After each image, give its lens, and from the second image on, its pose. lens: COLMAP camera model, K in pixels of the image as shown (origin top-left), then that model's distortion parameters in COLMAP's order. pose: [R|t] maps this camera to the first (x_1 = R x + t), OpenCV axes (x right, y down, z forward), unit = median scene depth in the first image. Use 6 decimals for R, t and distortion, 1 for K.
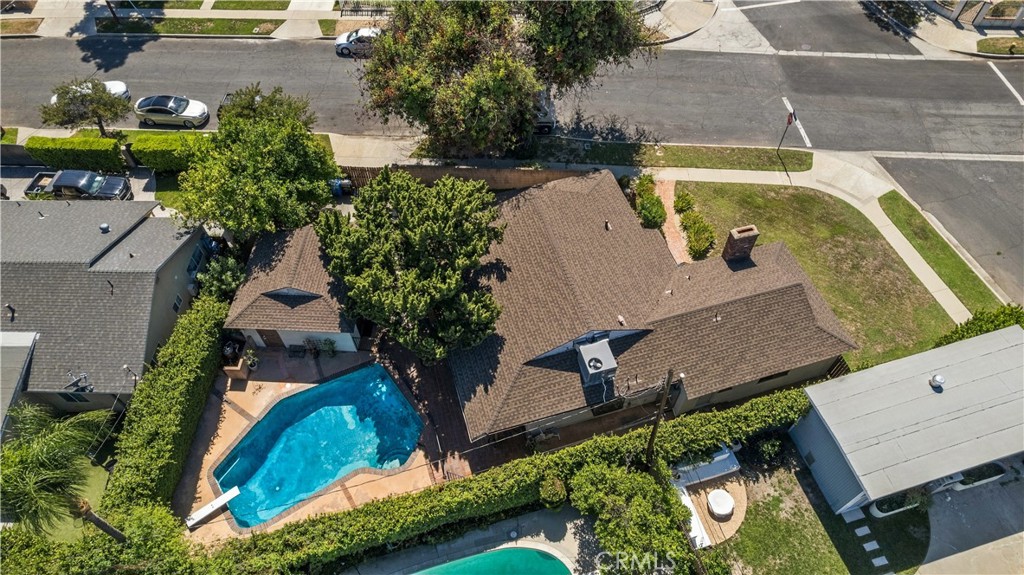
lens RADIAL K [[654.4, 0, 507.2], [0, 654.4, 289.8], [0, 0, 1]] dist [-0.078965, 0.061510]
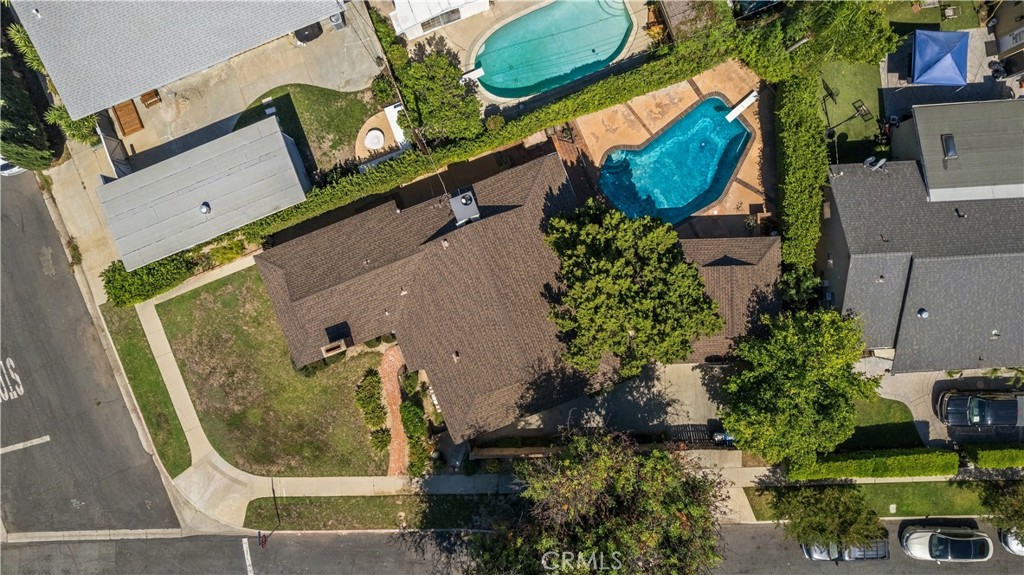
lens RADIAL K [[654.4, 0, 507.2], [0, 654.4, 289.8], [0, 0, 1]] dist [-0.078965, 0.061510]
pose [[-0.995674, 0.087076, 0.032427, 0.025721], [-0.052624, -0.816069, 0.575554, -0.670495], [0.076580, 0.571358, 0.817120, 0.055766]]
